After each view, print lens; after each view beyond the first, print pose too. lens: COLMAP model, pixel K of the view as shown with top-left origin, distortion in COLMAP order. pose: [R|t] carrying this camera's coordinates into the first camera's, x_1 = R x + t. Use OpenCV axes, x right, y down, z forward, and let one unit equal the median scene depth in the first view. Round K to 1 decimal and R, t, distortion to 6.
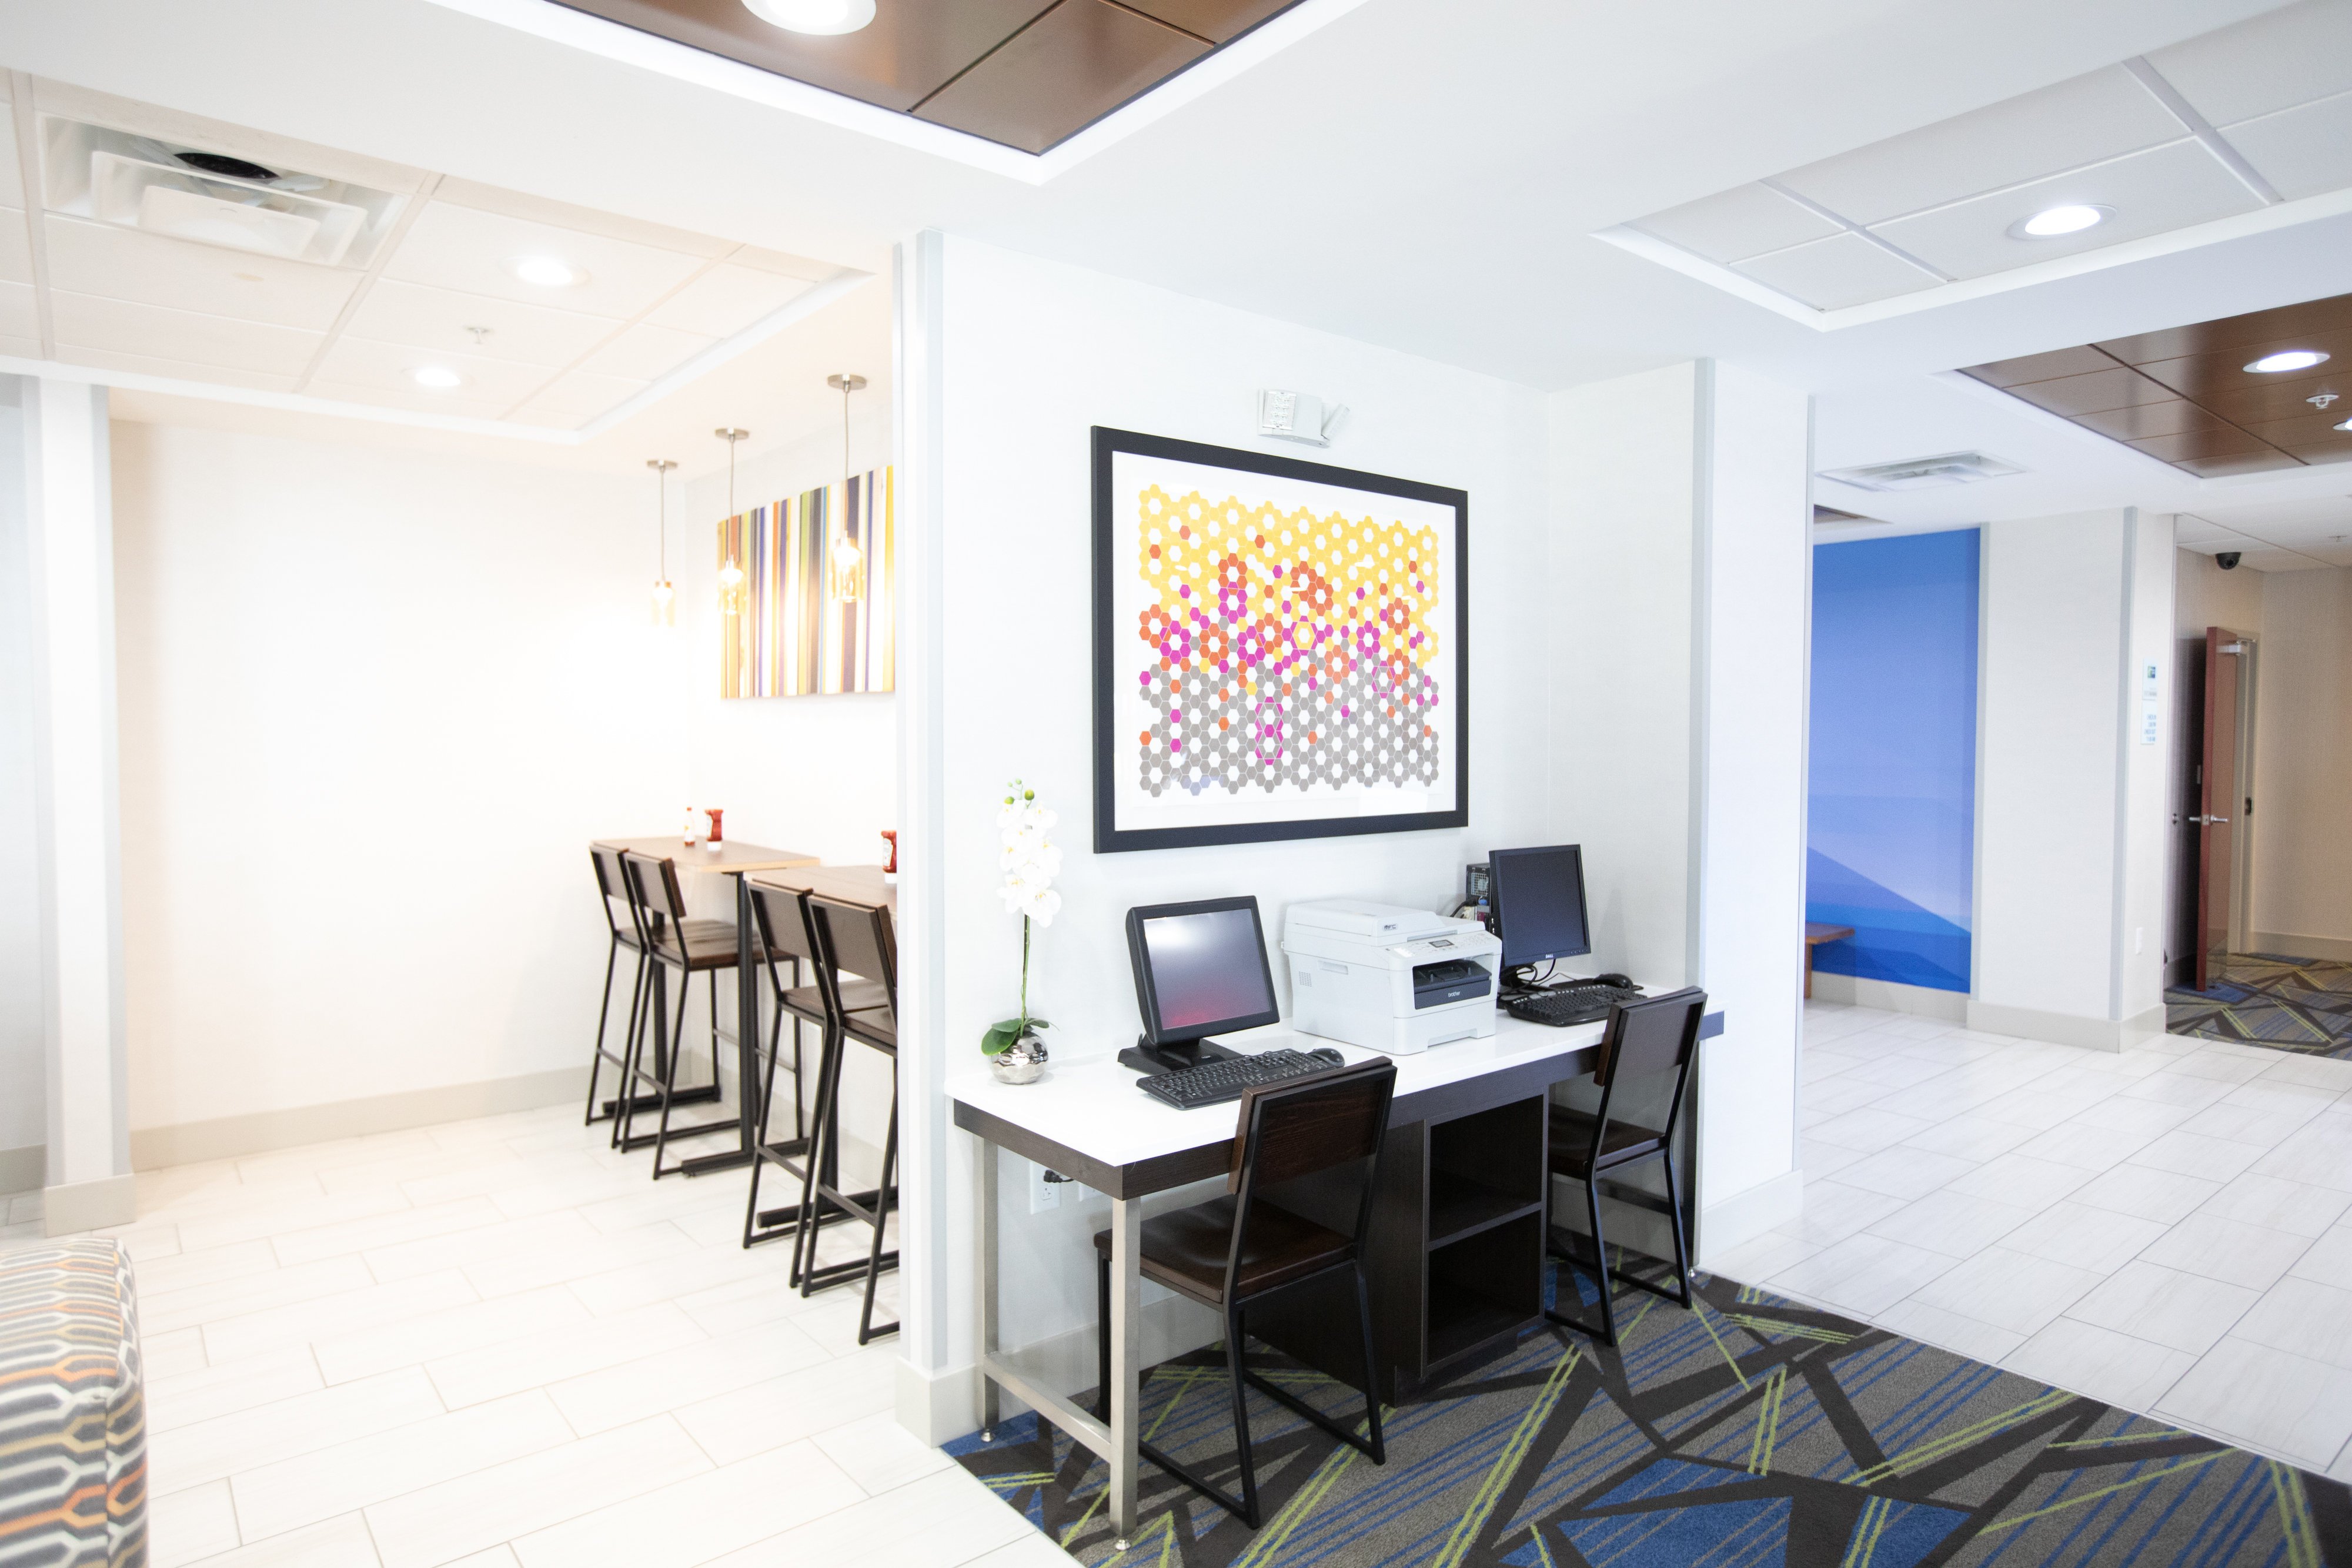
lens RADIAL K [[1353.2, 0, 1176.0], [0, 1353.2, 784.0], [0, 0, 1]] dist [0.000472, 0.000343]
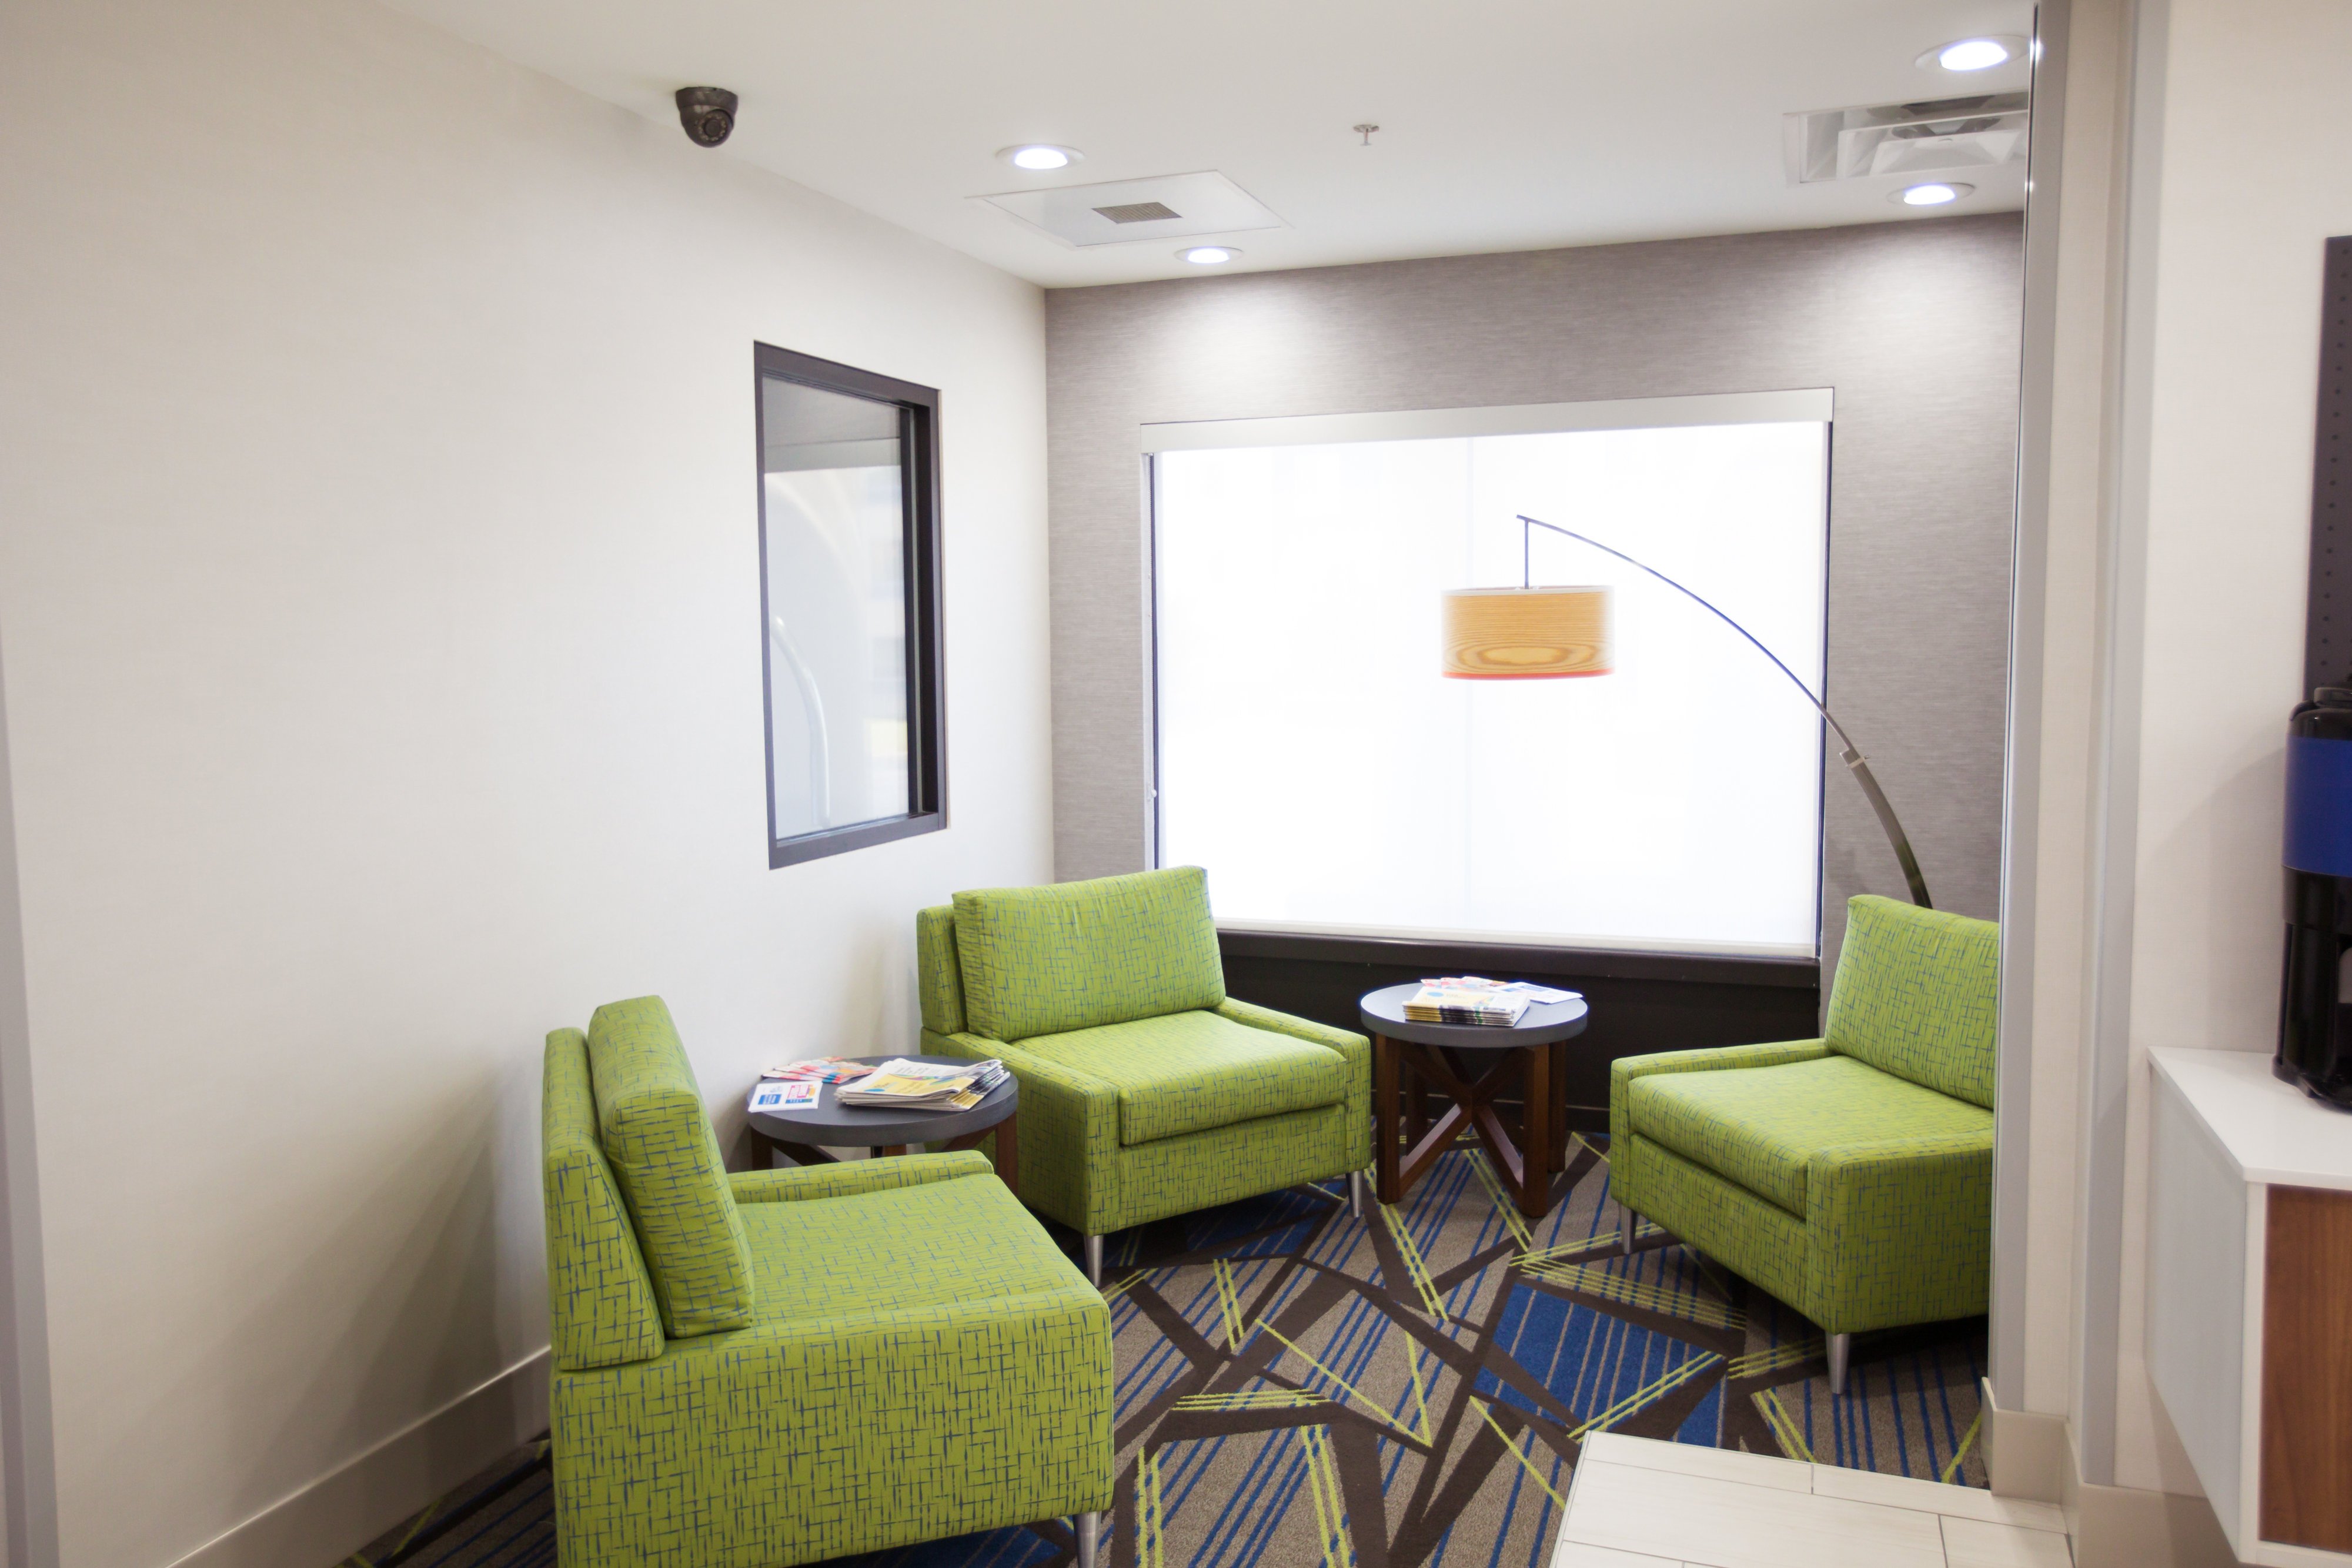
lens RADIAL K [[1754.8, 0, 1176.0], [0, 1754.8, 784.0], [0, 0, 1]] dist [0.000112, -0.000010]
pose [[-0.852584, 0.053354, -0.519860, 1.088458], [-0.010083, 0.992910, 0.118440, -0.063792], [0.522493, 0.106222, -0.846001, 1.969392]]
